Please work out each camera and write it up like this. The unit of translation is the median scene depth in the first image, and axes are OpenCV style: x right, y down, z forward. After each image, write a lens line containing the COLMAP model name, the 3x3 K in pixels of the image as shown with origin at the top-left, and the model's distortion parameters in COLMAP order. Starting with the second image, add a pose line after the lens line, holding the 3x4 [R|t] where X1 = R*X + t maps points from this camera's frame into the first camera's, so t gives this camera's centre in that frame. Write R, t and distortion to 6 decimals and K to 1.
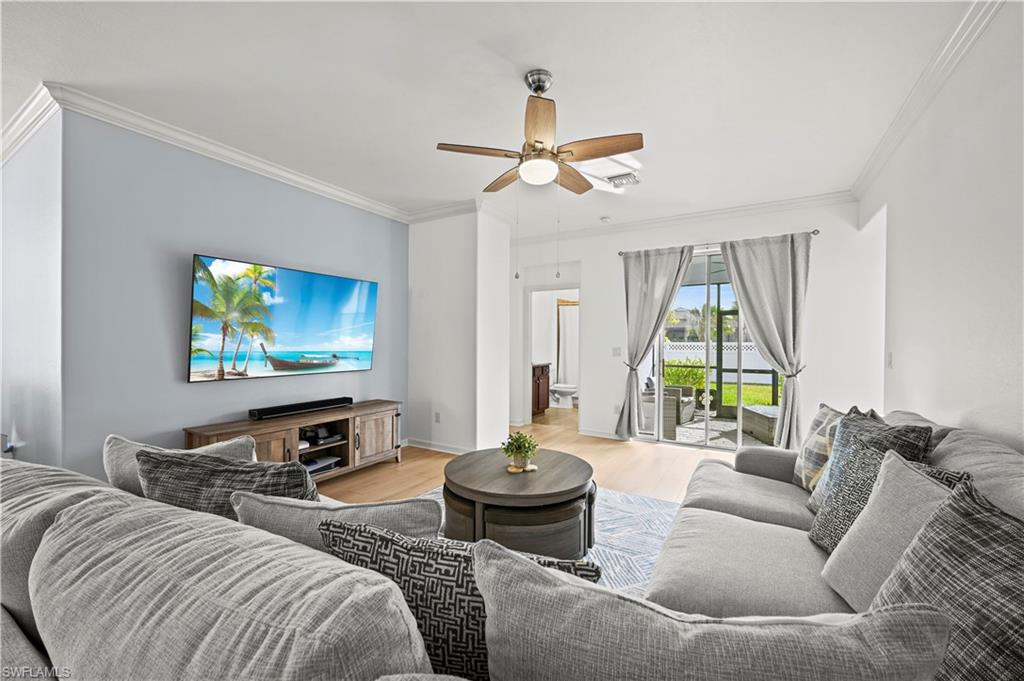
lens RADIAL K [[397.9, 0, 512.0], [0, 397.9, 340.5], [0, 0, 1]] dist [-0.002125, -0.000087]
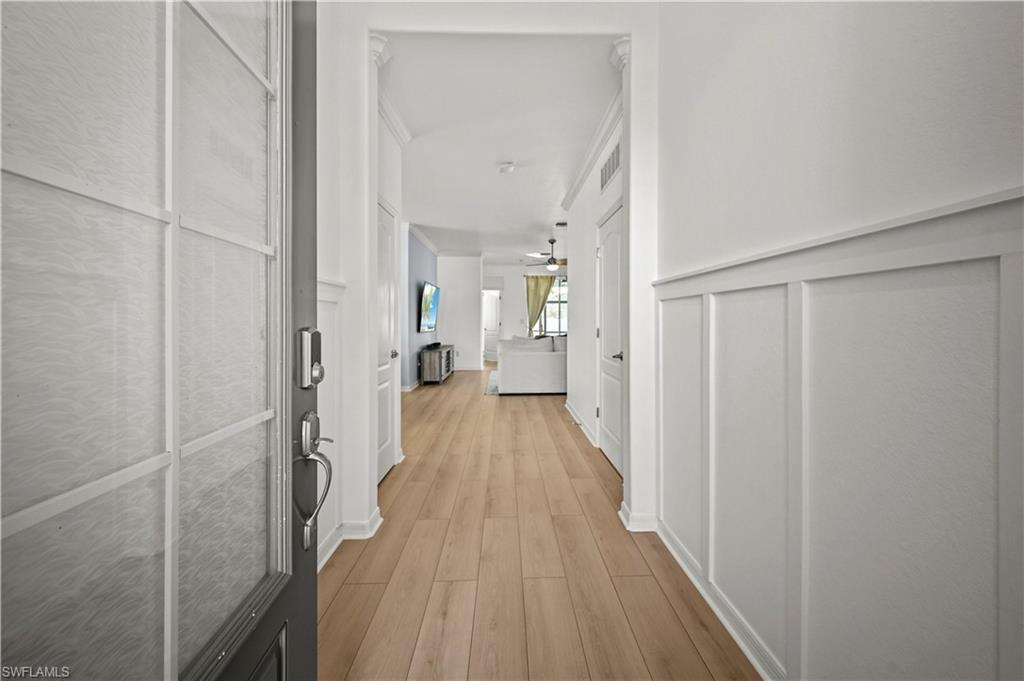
lens RADIAL K [[414.8, 0, 516.5], [0, 414.8, 318.9], [0, 0, 1]] dist [0.000230, 0.000100]
pose [[0.837245, -0.011170, 0.546713, -1.051956], [0.007448, 0.999932, 0.009024, -0.002849], [-0.546777, -0.003483, 0.837271, -0.913099]]
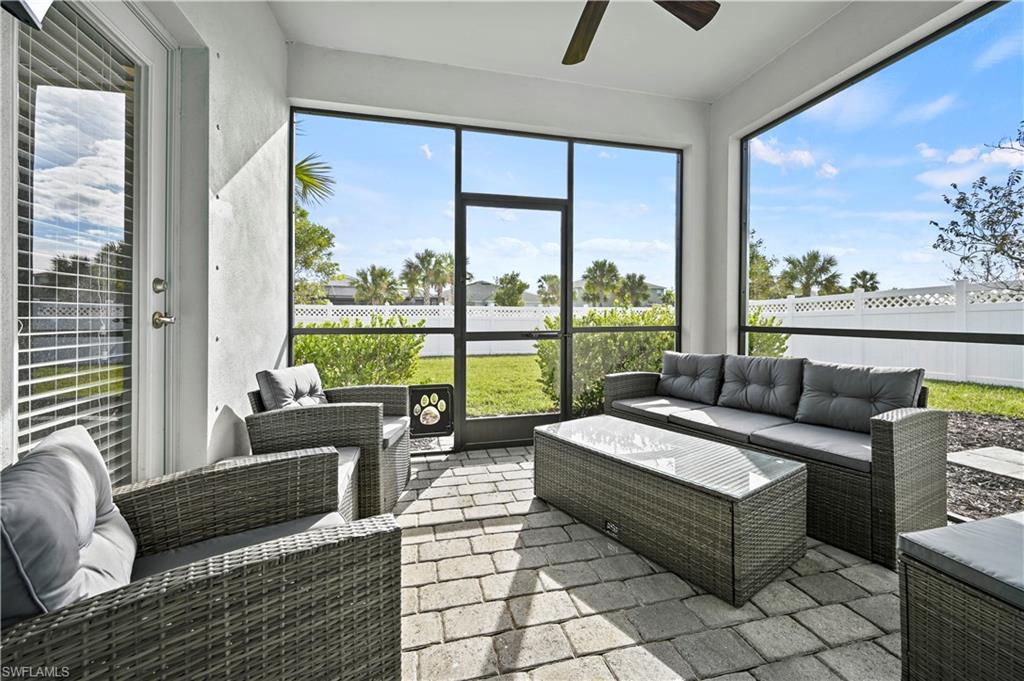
lens RADIAL K [[414.8, 0, 516.5], [0, 414.8, 318.9], [0, 0, 1]] dist [0.000230, 0.000100]
pose [[0.700865, -0.007451, 0.713255, 0.396241], [0.000901, 0.999954, 0.009560, 0.080988], [-0.713293, -0.006058, 0.700840, 1.019079]]
